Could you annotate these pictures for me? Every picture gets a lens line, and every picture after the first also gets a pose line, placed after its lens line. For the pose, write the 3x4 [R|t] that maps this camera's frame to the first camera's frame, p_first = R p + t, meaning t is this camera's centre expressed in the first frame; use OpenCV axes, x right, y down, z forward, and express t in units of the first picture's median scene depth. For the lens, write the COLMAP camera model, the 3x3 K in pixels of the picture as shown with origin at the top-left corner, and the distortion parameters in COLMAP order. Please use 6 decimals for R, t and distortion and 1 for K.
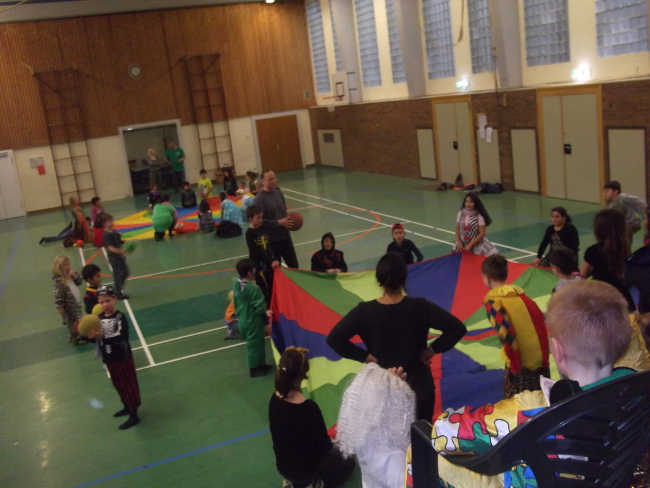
lens RADIAL K [[715.0, 0, 326.3], [0, 715.0, 224.3], [0, 0, 1]] dist [-0.012734, 0.049089]
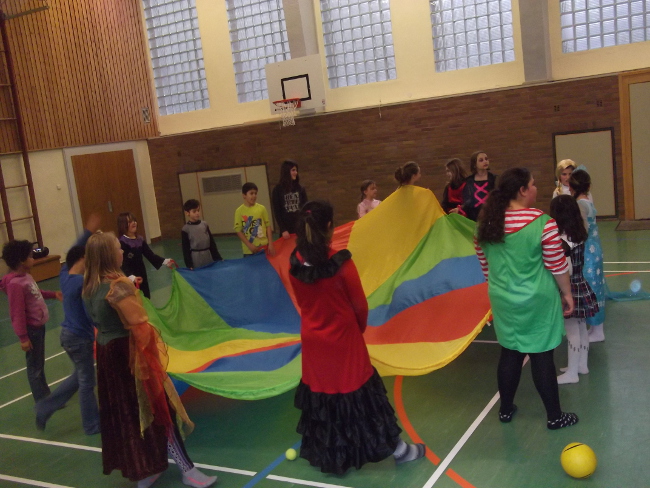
lens RADIAL K [[732.3, 0, 325.0], [0, 732.3, 244.0], [0, 0, 1]] dist [-0.063019, 0.007660]
pose [[0.774714, -0.066064, 0.628851, -0.291528], [0.137672, 0.988291, -0.065781, -0.023968], [-0.617143, 0.137536, 0.774738, 0.490888]]
